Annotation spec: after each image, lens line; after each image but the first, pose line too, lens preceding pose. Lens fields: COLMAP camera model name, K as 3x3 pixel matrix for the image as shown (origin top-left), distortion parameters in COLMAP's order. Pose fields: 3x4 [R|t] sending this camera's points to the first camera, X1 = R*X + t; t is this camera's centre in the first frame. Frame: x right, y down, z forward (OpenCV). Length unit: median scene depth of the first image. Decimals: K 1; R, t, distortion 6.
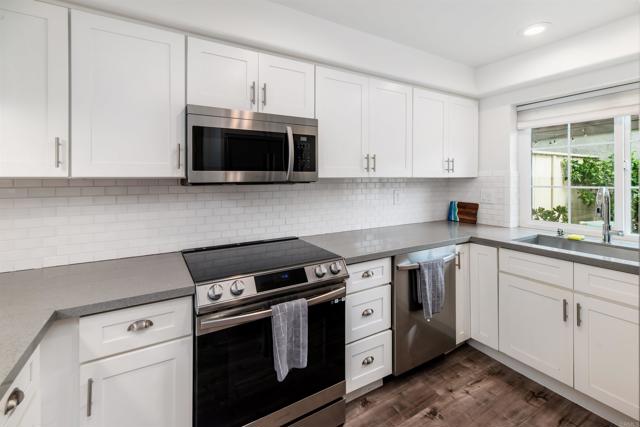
lens RADIAL K [[285.2, 0, 320.4], [0, 285.2, 178.2], [0, 0, 1]] dist [0.005623, 0.000464]
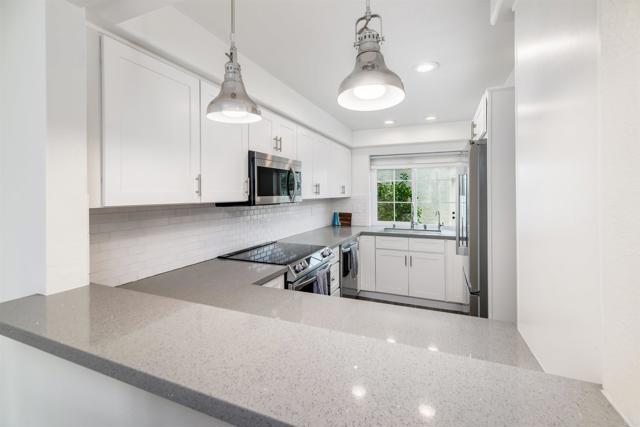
lens RADIAL K [[285.2, 0, 321.7], [0, 285.2, 191.0], [0, 0, 1]] dist [0.005623, 0.000464]
pose [[0.801499, 0.006438, 0.597961, -0.813805], [0.000024, 0.999942, -0.010798, -0.029135], [-0.597996, 0.008669, 0.801452, -0.292265]]
